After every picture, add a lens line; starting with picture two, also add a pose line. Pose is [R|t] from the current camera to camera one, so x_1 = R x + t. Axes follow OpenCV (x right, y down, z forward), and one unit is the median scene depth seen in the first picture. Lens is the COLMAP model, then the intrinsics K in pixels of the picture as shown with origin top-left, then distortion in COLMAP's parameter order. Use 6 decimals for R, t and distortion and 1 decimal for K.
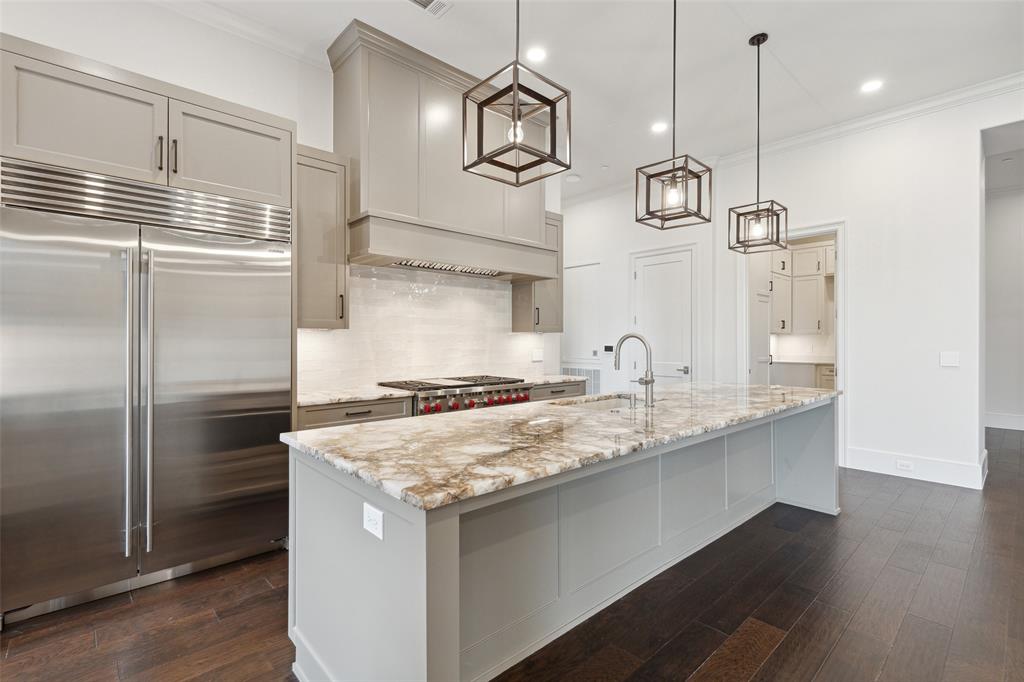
lens RADIAL K [[472.3, 0, 516.5], [0, 472.3, 339.7], [0, 0, 1]] dist [0.003101, -0.000046]
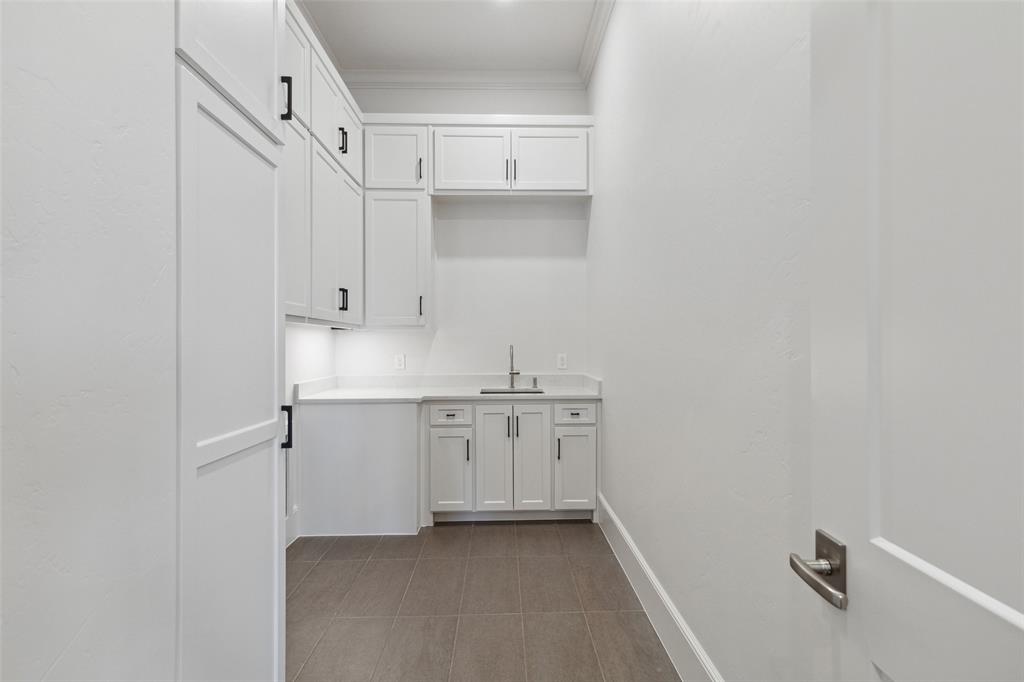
lens RADIAL K [[472.3, 0, 513.2], [0, 472.3, 341.8], [0, 0, 1]] dist [0.003101, -0.000046]
pose [[0.659629, 0.001808, 0.751589, 0.370725], [0.000069, 0.999997, -0.002466, 0.002952], [-0.751592, 0.001679, 0.659627, 0.650594]]
